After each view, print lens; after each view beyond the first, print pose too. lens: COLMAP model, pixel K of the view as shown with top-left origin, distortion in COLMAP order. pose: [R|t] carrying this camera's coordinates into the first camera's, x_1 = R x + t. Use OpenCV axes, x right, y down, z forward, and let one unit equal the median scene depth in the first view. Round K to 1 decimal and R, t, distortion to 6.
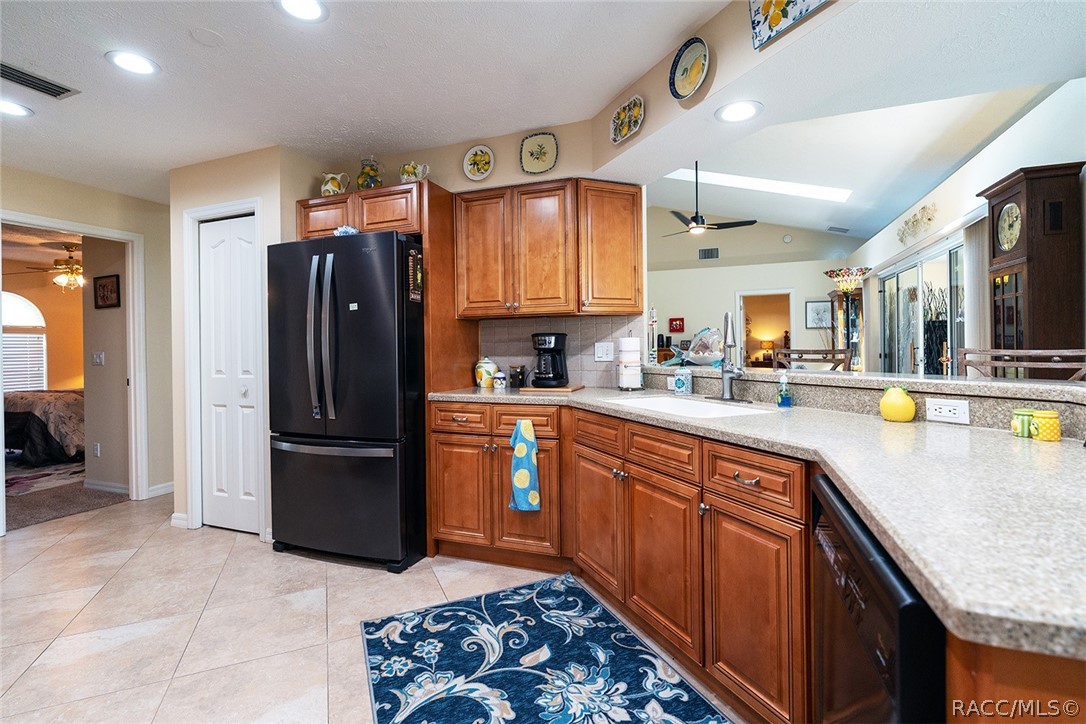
lens RADIAL K [[489.8, 0, 543.0], [0, 489.8, 350.4], [0, 0, 1]] dist [-0.000068, -0.000502]
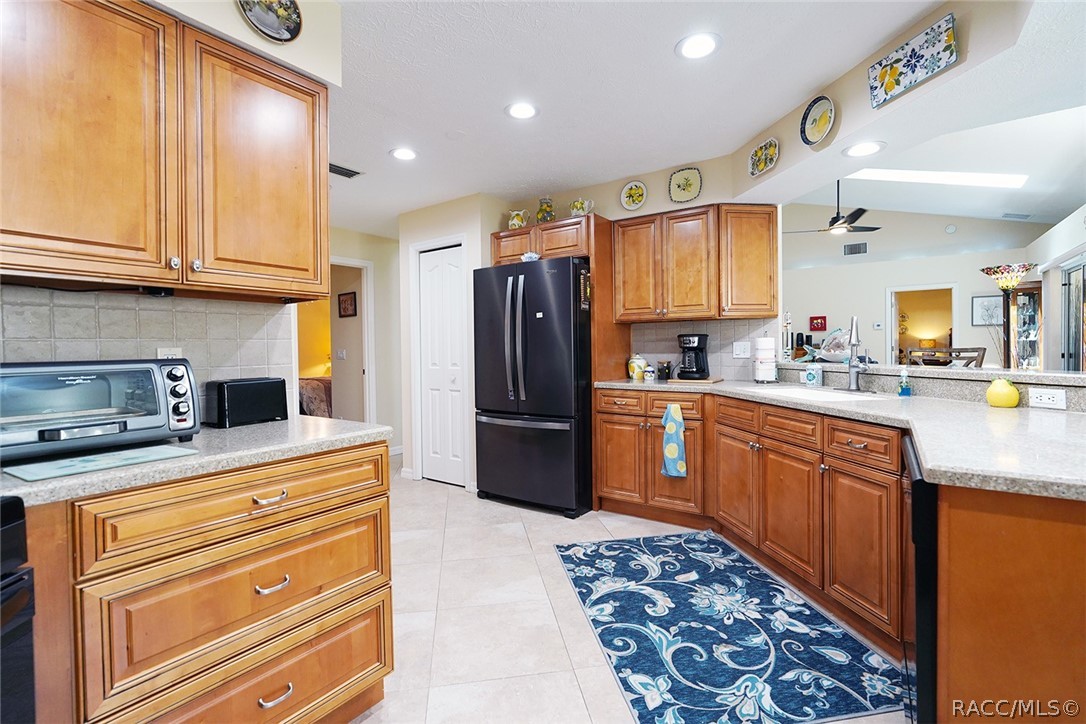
lens RADIAL K [[485.2, 0, 549.4], [0, 485.2, 355.5], [0, 0, 1]] dist [-0.007324, 0.002093]
pose [[0.969673, 0.004888, -0.244358, -0.042113], [-0.001779, 0.999915, 0.012943, 0.002649], [0.244400, -0.012116, 0.969599, -0.263049]]
